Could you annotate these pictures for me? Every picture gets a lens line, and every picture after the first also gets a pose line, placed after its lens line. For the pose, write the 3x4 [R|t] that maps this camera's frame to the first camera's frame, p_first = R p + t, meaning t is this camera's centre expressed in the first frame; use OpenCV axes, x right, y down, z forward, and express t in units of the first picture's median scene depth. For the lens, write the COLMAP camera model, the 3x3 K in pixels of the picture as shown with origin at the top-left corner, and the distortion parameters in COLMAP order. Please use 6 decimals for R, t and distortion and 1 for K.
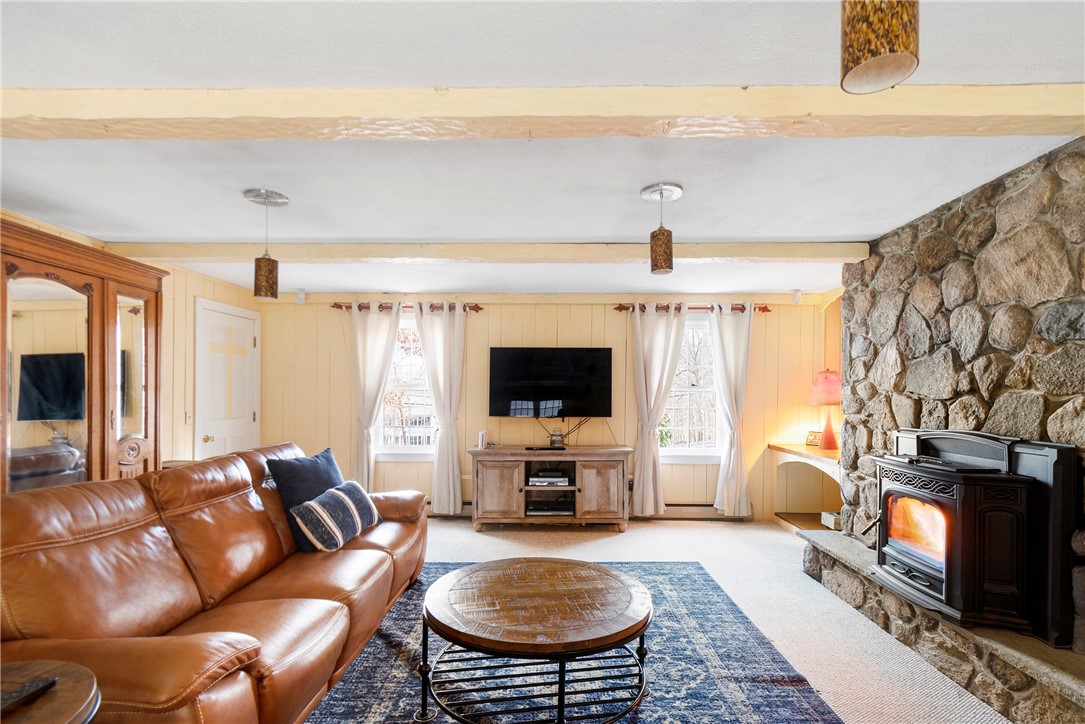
lens RADIAL K [[520.9, 0, 553.3], [0, 520.9, 391.9], [0, 0, 1]] dist [0.002467, 0.000141]
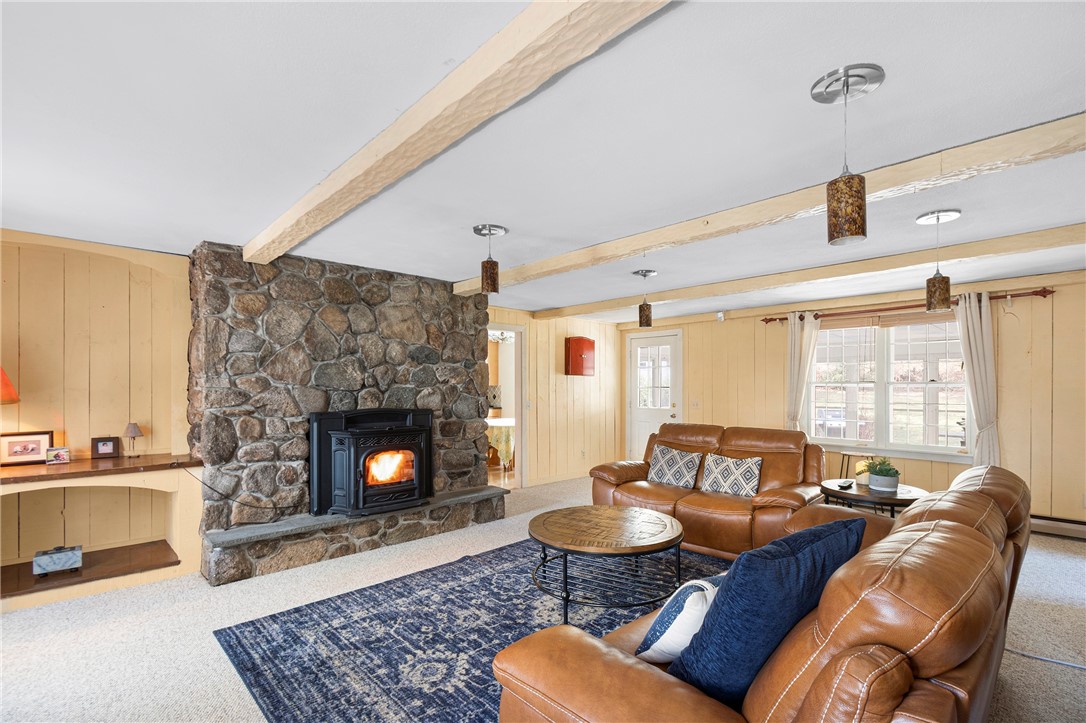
lens RADIAL K [[488.9, 0, 541.9], [0, 488.9, 385.2], [0, 0, 1]] dist [0.001068, 0.000198]
pose [[-0.695271, -0.002041, 0.718745, -0.536258], [-0.005093, 0.999985, -0.002087, -0.000343], [-0.718729, -0.005111, -0.695271, 1.252665]]
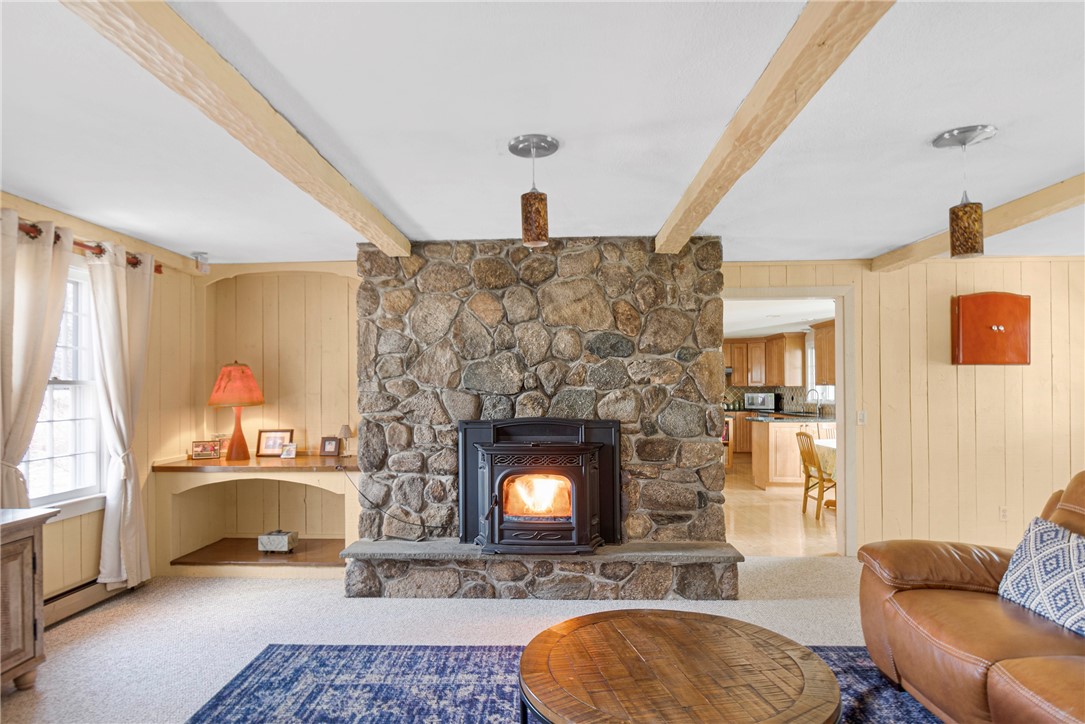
lens RADIAL K [[593.2, 0, 534.8], [0, 593.2, 384.6], [0, 0, 1]] dist [-0.000983, -0.000253]
pose [[0.026430, 0.003288, 0.999645, -0.520439], [0.004681, 0.999983, -0.003413, -0.002744], [-0.999640, 0.004769, 0.026415, 0.701924]]
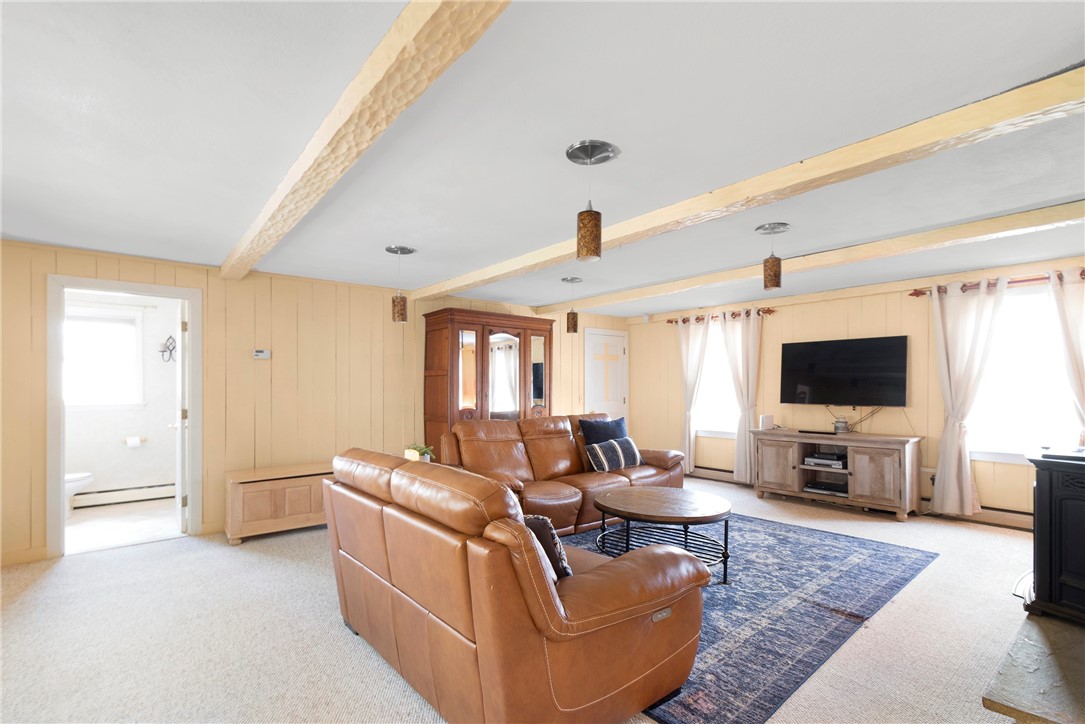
lens RADIAL K [[509.1, 0, 530.9], [0, 509.1, 386.2], [0, 0, 1]] dist [0.001779, 0.000262]
pose [[0.632819, -0.005744, -0.774279, 0.587603], [0.006222, 0.999978, -0.002333, 0.011495], [0.774275, -0.003341, 0.632841, -0.212993]]
